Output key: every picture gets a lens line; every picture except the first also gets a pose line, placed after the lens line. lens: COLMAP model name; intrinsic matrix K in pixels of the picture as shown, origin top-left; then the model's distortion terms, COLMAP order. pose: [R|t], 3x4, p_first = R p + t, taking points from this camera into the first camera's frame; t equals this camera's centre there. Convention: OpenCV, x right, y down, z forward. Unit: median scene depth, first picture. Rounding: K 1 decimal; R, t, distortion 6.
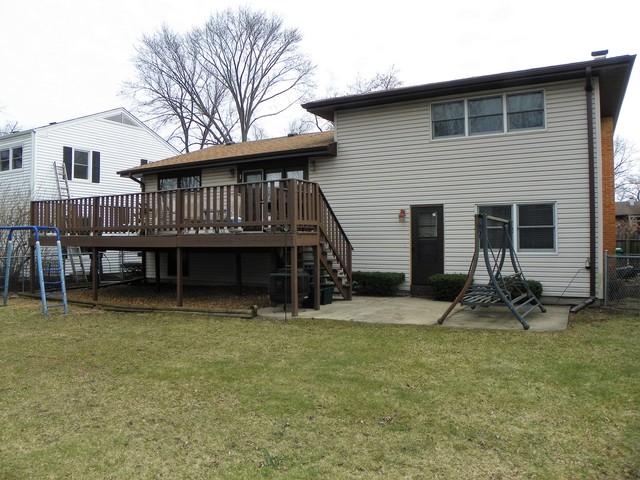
lens RADIAL K [[508.4, 0, 319.1], [0, 508.4, 240.8], [0, 0, 1]] dist [-0.114017, 0.030574]
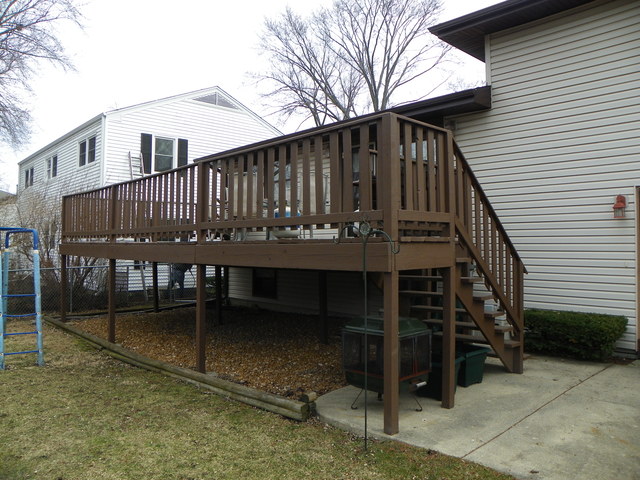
lens RADIAL K [[508.4, 0, 313.3], [0, 508.4, 236.9], [0, 0, 1]] dist [-0.114017, 0.030574]
pose [[0.953160, 0.000709, -0.302467, 0.011986], [-0.006166, 0.999835, -0.017086, -0.007056], [0.302405, 0.018151, 0.953007, 0.387080]]
